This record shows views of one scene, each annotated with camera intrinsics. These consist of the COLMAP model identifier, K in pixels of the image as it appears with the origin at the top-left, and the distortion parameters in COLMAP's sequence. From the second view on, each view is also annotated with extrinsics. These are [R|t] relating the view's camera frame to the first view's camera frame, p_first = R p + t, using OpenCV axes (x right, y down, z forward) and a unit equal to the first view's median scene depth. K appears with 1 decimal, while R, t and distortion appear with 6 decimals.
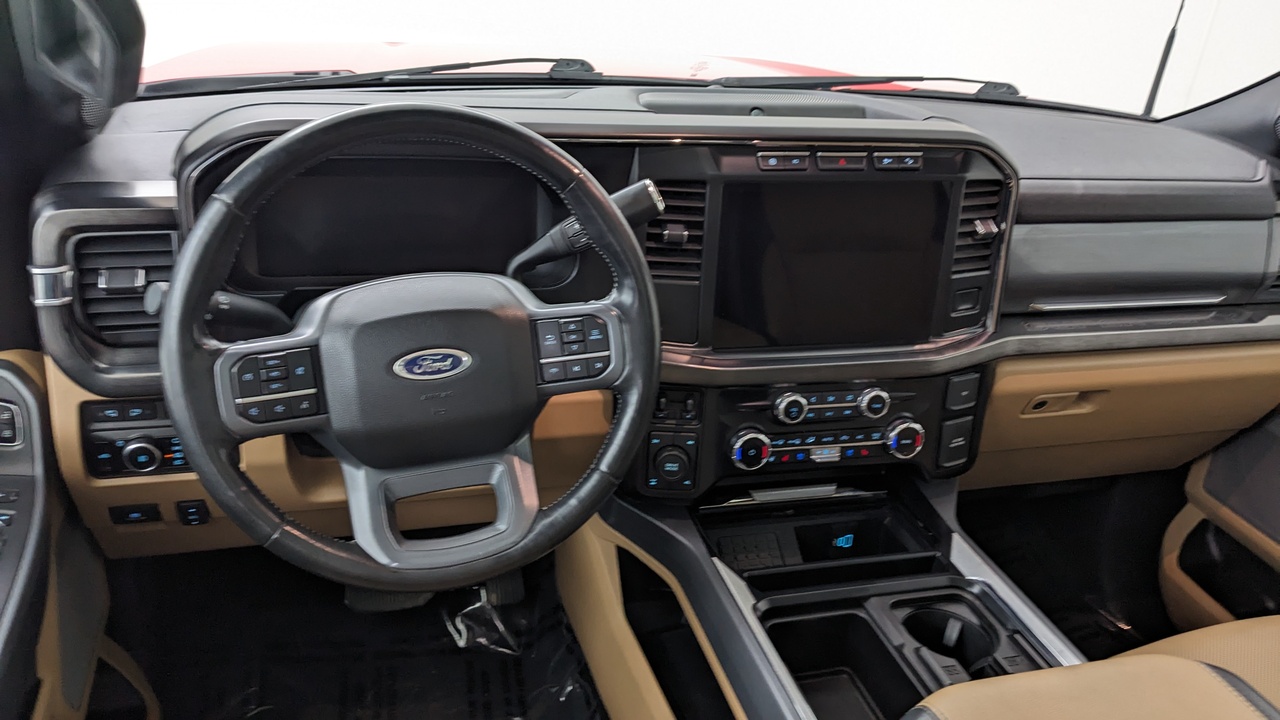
lens RADIAL K [[1126.5, 0, 640.0], [0, 1126.5, 360.0], [0, 0, 1]] dist [0.056125, -0.133624]
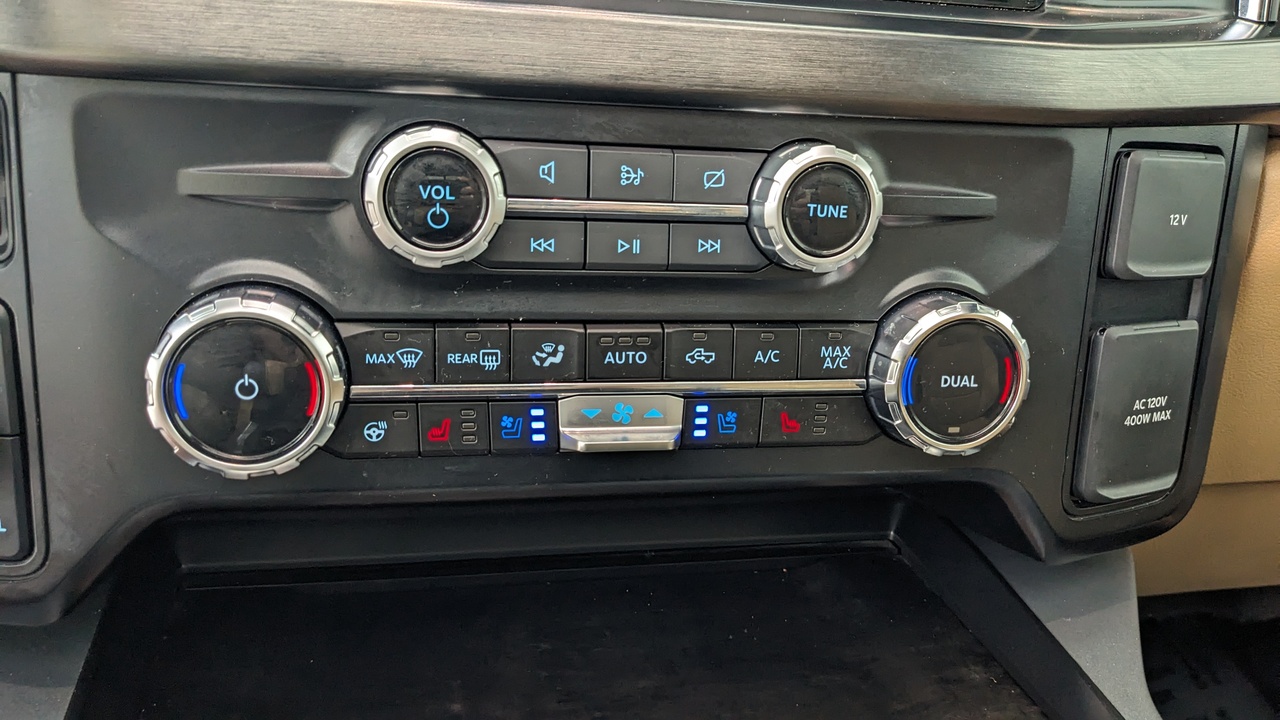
lens RADIAL K [[1126.5, 0, 640.0], [0, 1126.5, 360.0], [0, 0, 1]] dist [0.056125, -0.133624]
pose [[0.998395, 0.013595, -0.054973, 0.183125], [-0.017842, 0.996831, -0.077516, 0.089645], [0.053745, 0.078373, 0.995474, 0.764327]]
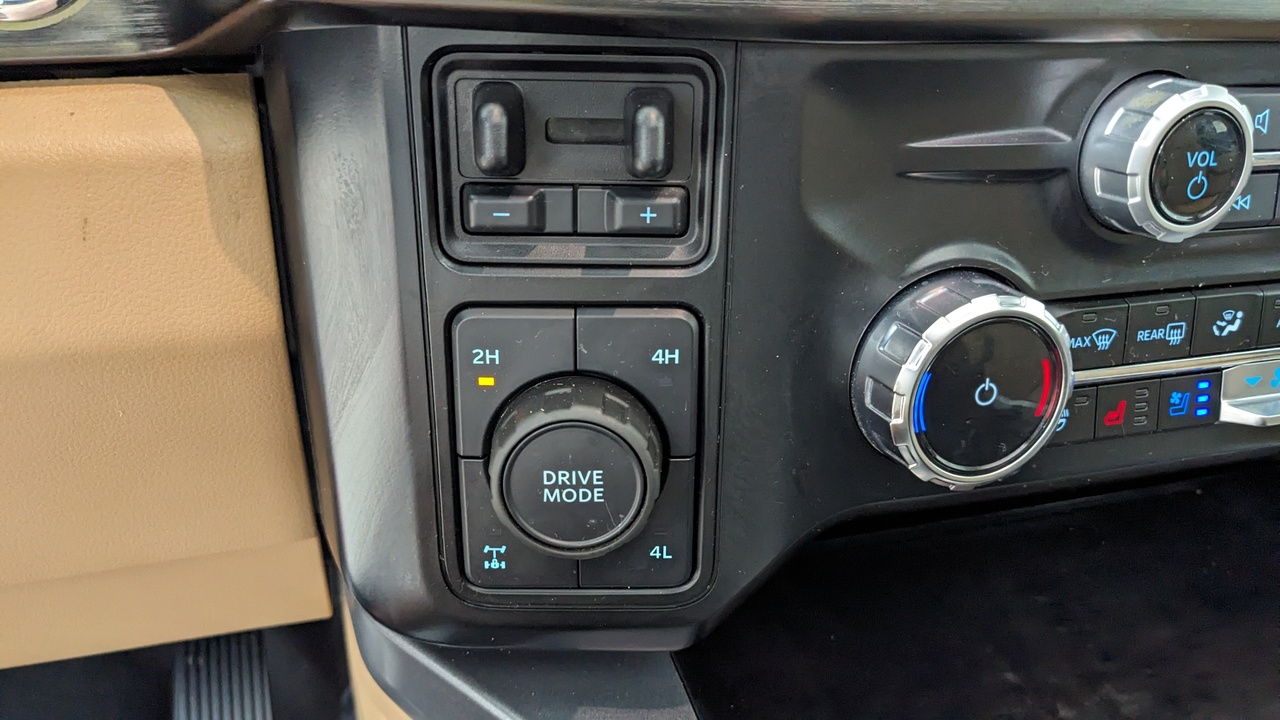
lens RADIAL K [[1126.5, 0, 640.0], [0, 1126.5, 360.0], [0, 0, 1]] dist [0.056125, -0.133624]
pose [[0.999296, -0.036529, 0.008526, 0.037545], [0.035951, 0.997542, 0.060150, 0.060603], [-0.010702, -0.059801, 0.998153, 0.785864]]
